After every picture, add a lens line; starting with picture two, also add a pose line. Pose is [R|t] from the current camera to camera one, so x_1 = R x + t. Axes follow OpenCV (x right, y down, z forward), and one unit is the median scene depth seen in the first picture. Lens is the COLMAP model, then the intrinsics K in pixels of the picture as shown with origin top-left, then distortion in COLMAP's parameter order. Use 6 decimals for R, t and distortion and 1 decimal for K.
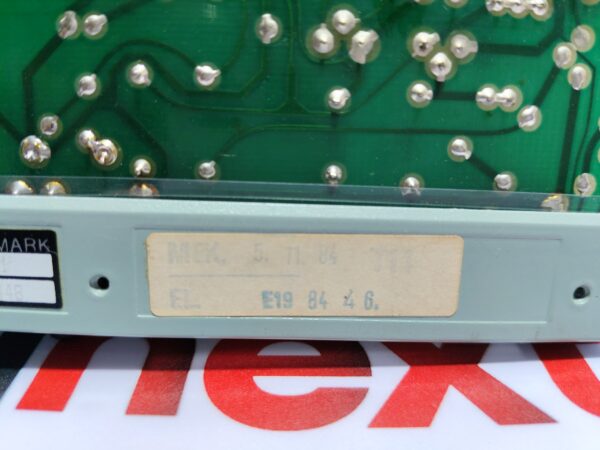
lens RADIAL K [[443.5, 0, 297.7], [0, 443.5, 227.8], [0, 0, 1]] dist [0.001805, -0.099333]
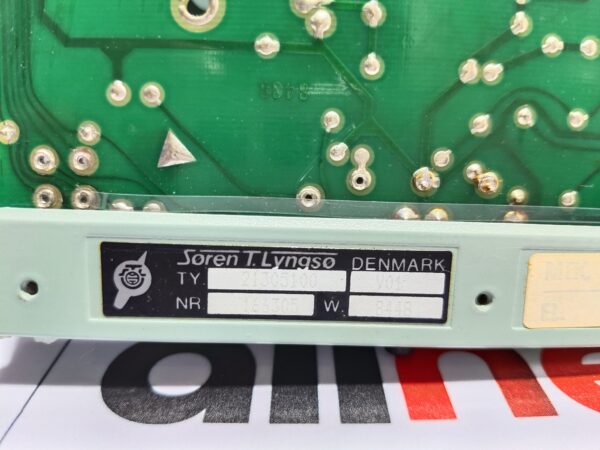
lens RADIAL K [[443.5, 0, 297.7], [0, 443.5, 227.8], [0, 0, 1]] dist [0.001805, -0.099333]
pose [[0.999980, -0.002493, 0.005733, -0.934812], [0.002906, 0.997310, -0.073239, 0.026486], [-0.005535, 0.073254, 0.997298, -0.123338]]
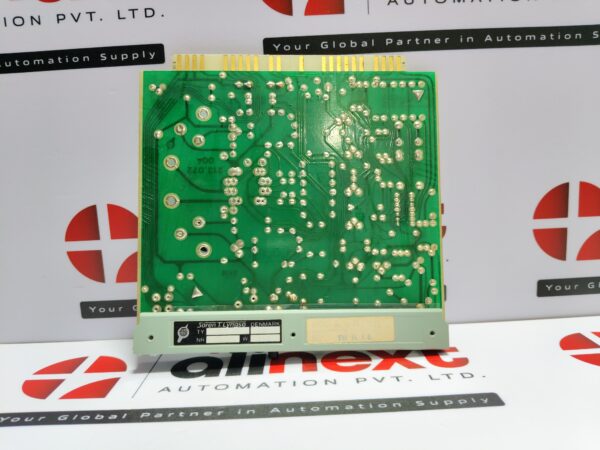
lens RADIAL K [[449.8, 0, 300.0], [0, 449.8, 225.0], [0, 0, 1]] dist [0.105406, -0.104129]
pose [[0.998932, -0.045466, 0.008281, -0.385319], [0.045918, 0.956241, -0.288955, 0.342812], [0.005219, 0.289027, 0.957307, -2.787432]]
